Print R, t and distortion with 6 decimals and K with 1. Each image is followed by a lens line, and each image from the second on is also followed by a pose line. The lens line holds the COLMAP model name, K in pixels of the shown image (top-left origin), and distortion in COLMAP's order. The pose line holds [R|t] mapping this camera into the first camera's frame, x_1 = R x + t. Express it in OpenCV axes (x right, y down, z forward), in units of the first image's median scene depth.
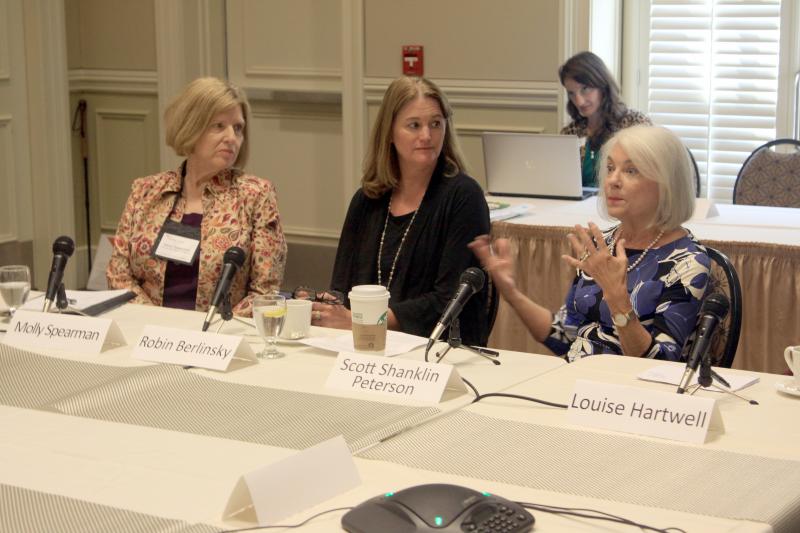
lens RADIAL K [[1622.5, 0, 384.3], [0, 1622.5, 266.3], [0, 0, 1]] dist [0.183781, 0.069095]
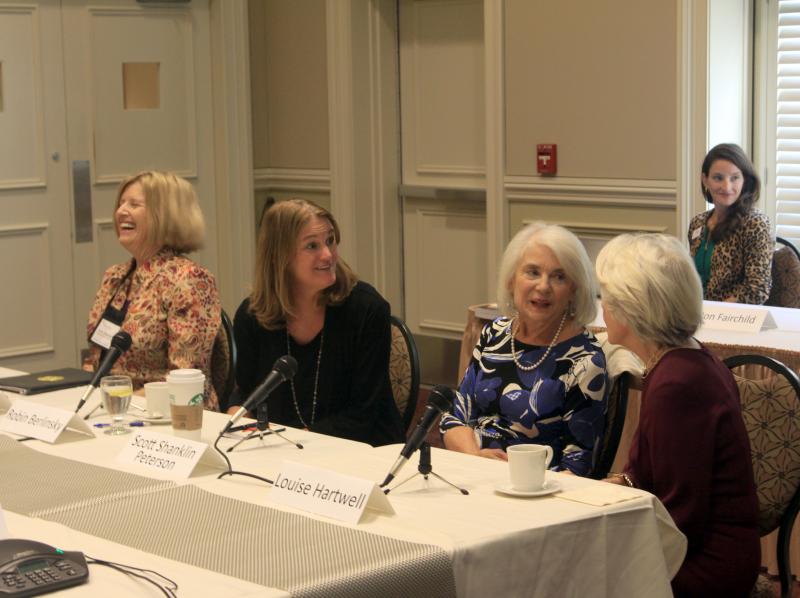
lens RADIAL K [[1731.1, 0, 400.0], [0, 1731.1, 299.0], [0, 0, 1]] dist [0.147467, 0.270132]
pose [[0.957387, 0.023051, -0.287885, 0.382422], [-0.035598, 0.998627, -0.038424, 0.003855], [0.286604, 0.047035, 0.956894, -0.049804]]
